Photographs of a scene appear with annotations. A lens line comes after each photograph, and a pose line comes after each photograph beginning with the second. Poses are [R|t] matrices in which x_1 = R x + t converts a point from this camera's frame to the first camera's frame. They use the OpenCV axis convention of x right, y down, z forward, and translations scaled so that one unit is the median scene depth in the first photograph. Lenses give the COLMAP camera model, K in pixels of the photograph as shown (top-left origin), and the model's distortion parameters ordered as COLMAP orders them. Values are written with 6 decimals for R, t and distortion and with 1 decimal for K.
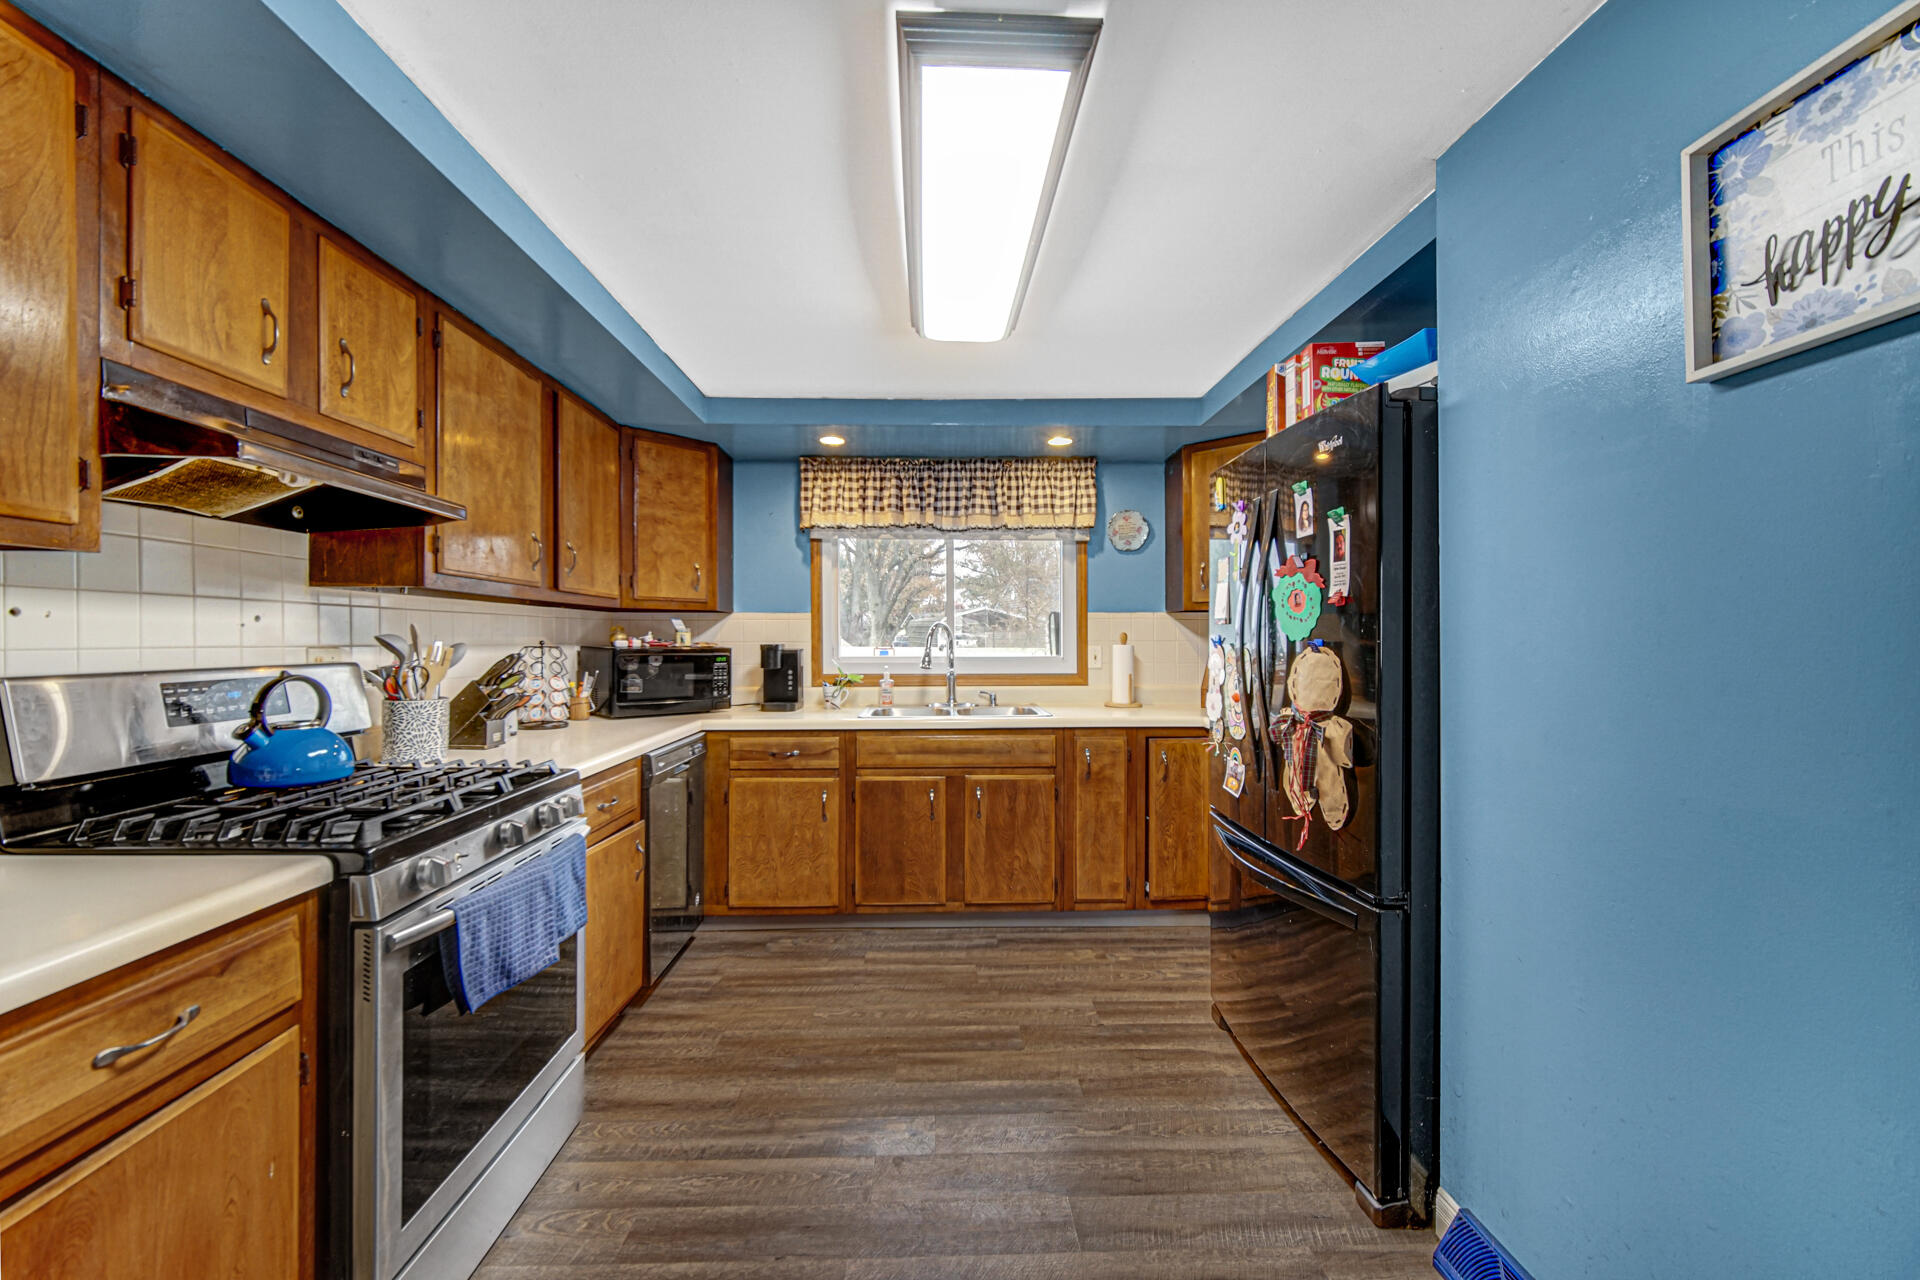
lens RADIAL K [[763.0, 0, 960.0], [0, 763.0, 640.0], [0, 0, 1]] dist [-0.001422, -0.000422]
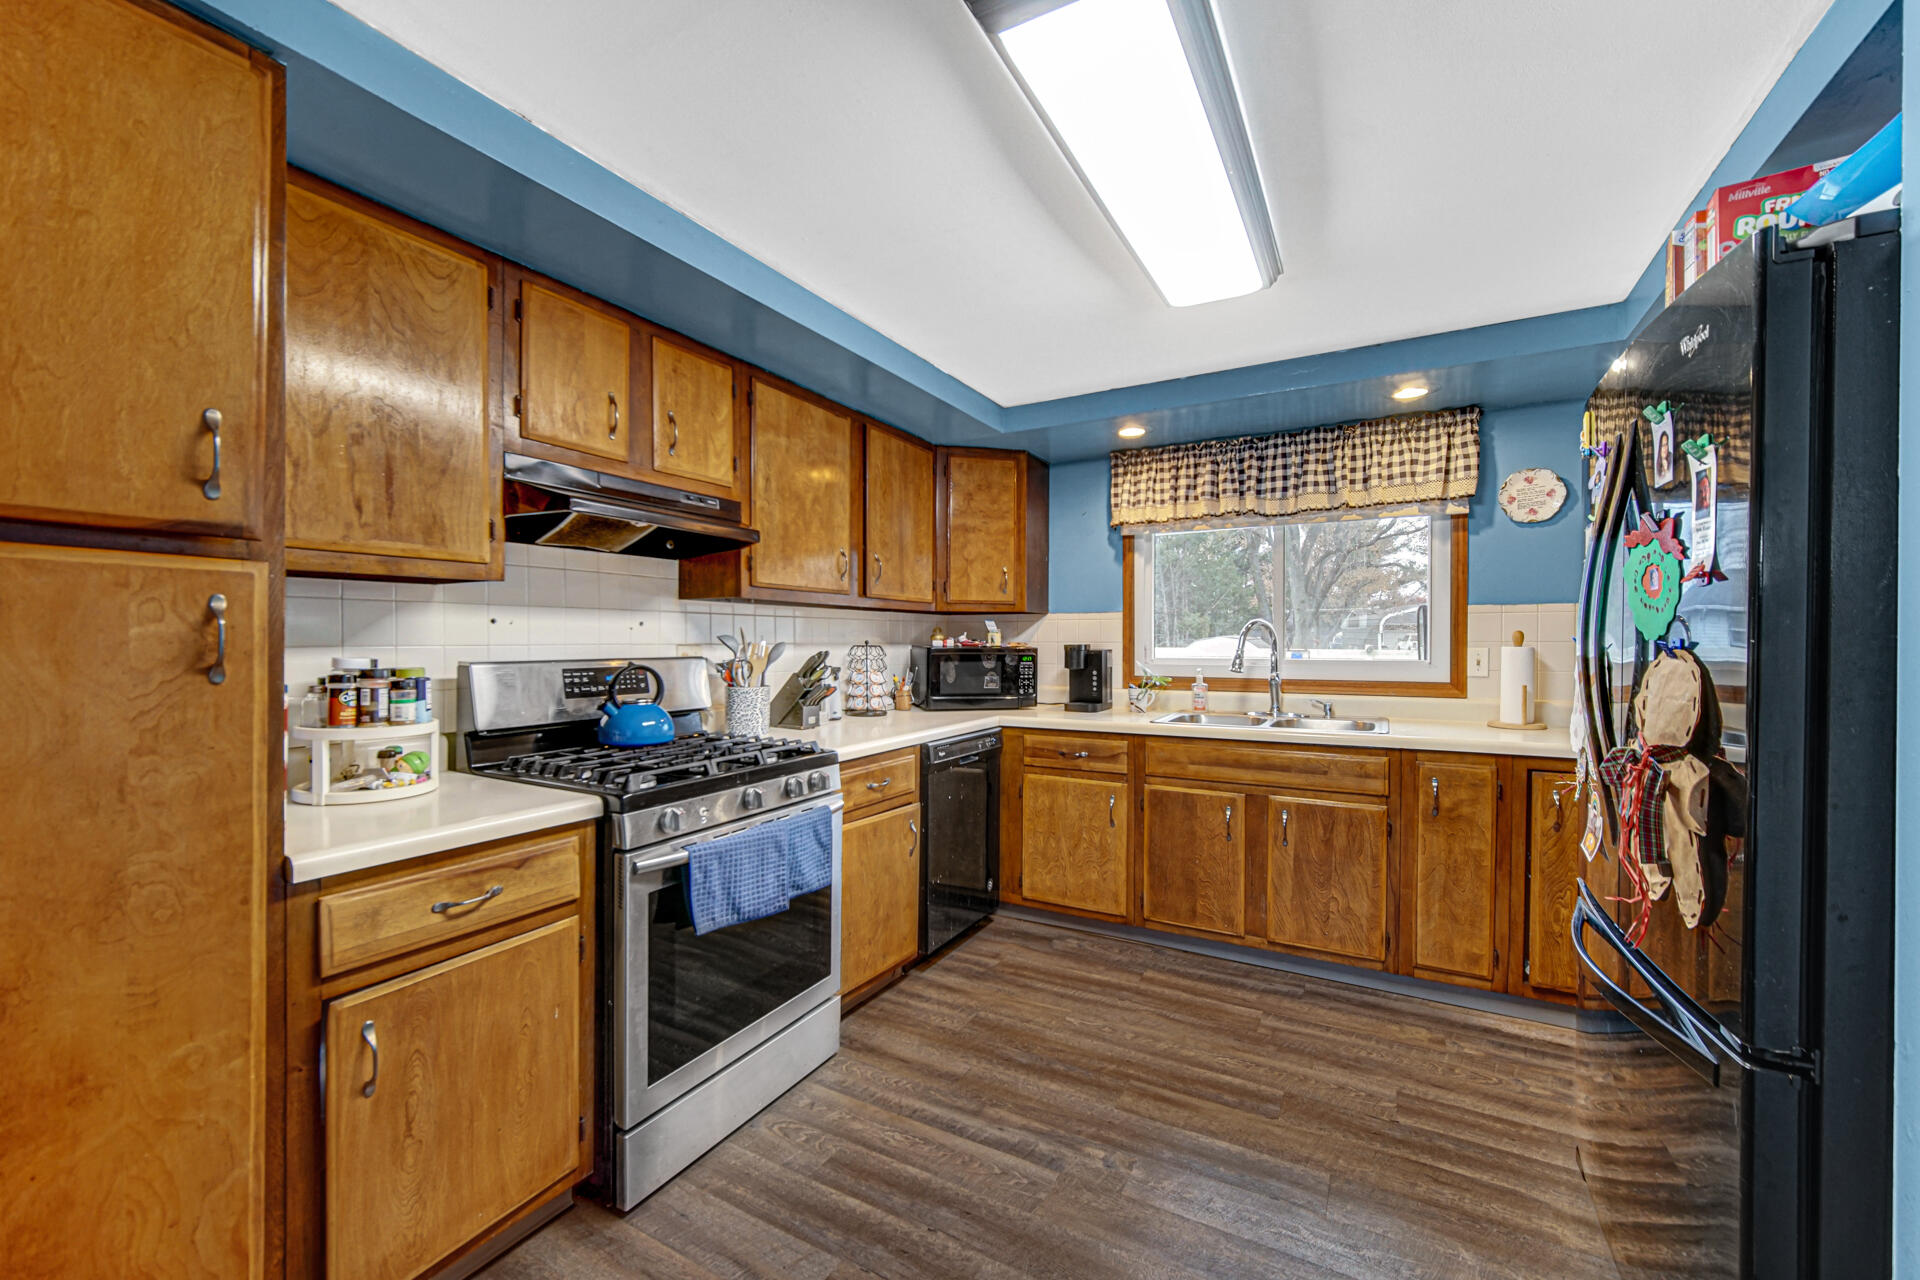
lens RADIAL K [[774.7, 0, 953.2], [0, 774.7, 649.1], [0, 0, 1]] dist [-0.001110, -0.000758]
pose [[0.852850, 0.006293, -0.522118, 0.208750], [-0.000885, 0.999943, 0.010606, 0.001628], [0.522155, -0.008583, 0.852807, 0.071582]]
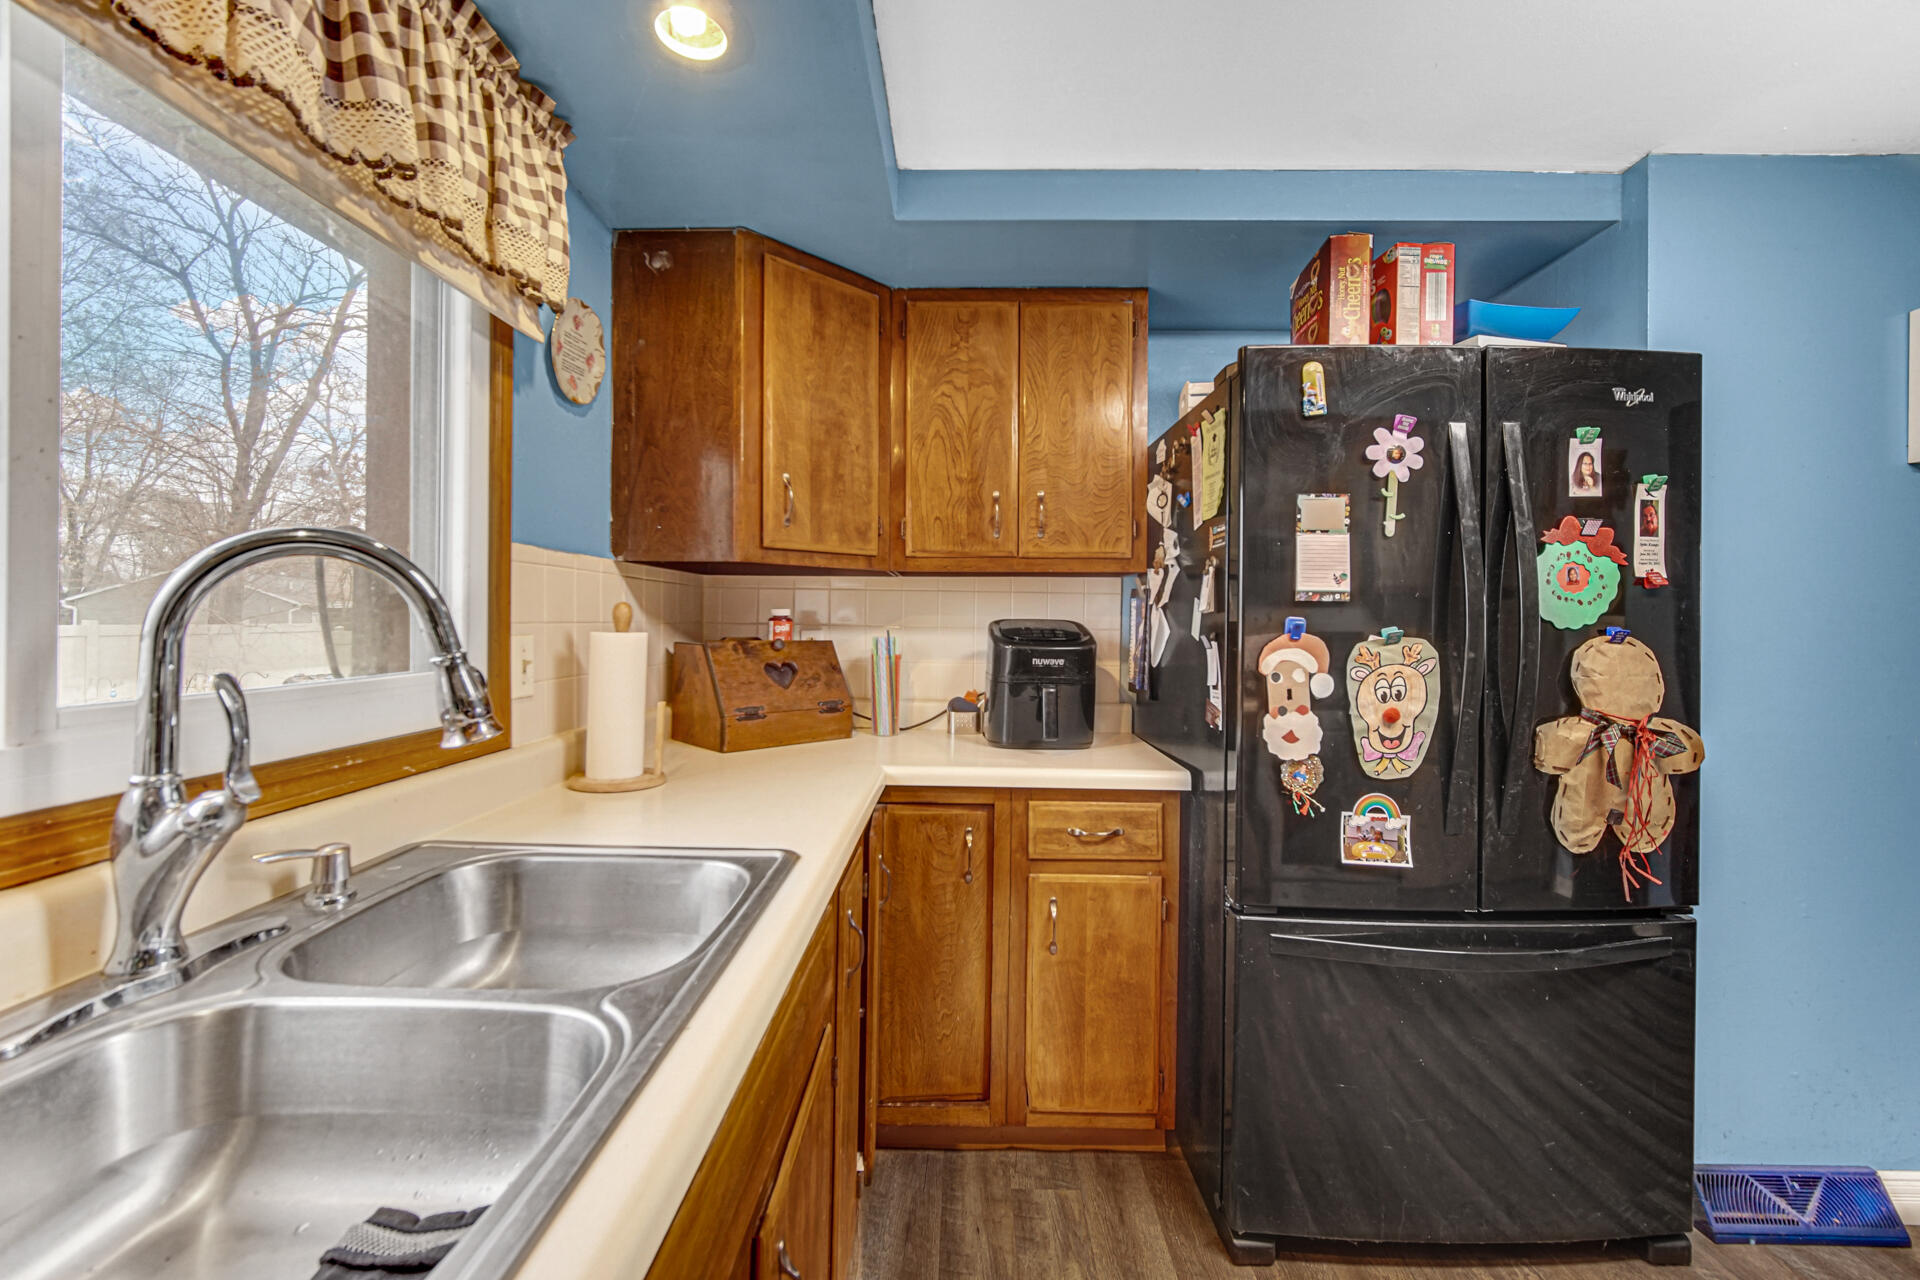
lens RADIAL K [[755.6, 0, 960.0], [0, 755.6, 640.0], [0, 0, 1]] dist [0.001590, 0.000366]
pose [[0.058608, -0.003493, 0.998275, -0.278138], [-0.009741, 0.999944, 0.004071, 0.011733], [-0.998234, -0.009962, 0.058571, 1.209886]]
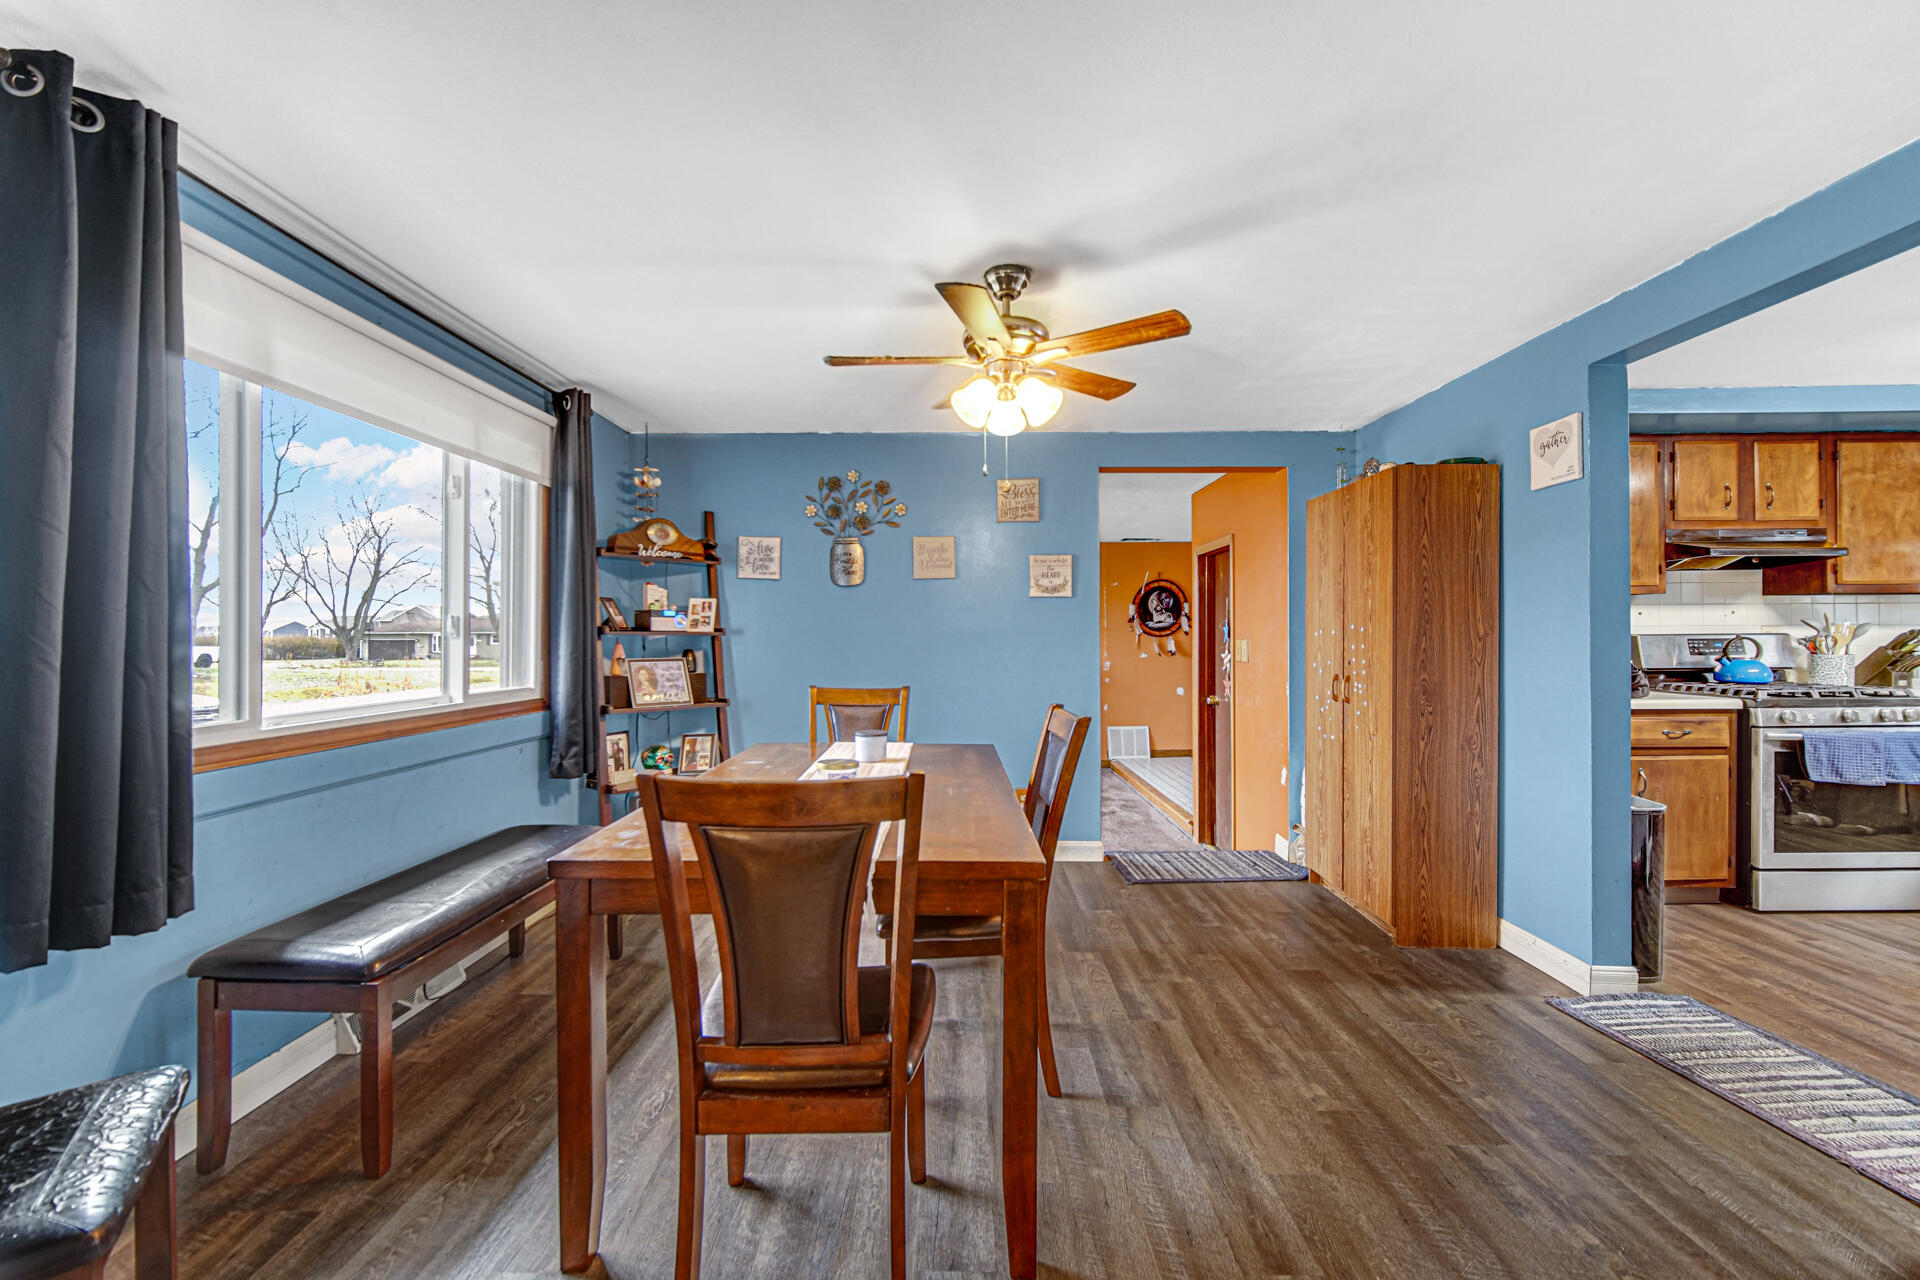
lens RADIAL K [[755.6, 0, 960.0], [0, 755.6, 640.0], [0, 0, 1]] dist [0.001590, 0.000366]
pose [[-0.040143, 0.000506, -0.999194, 0.964717], [0.007782, 0.999970, 0.000194, 0.022884], [0.999164, -0.007768, -0.040146, -0.815703]]
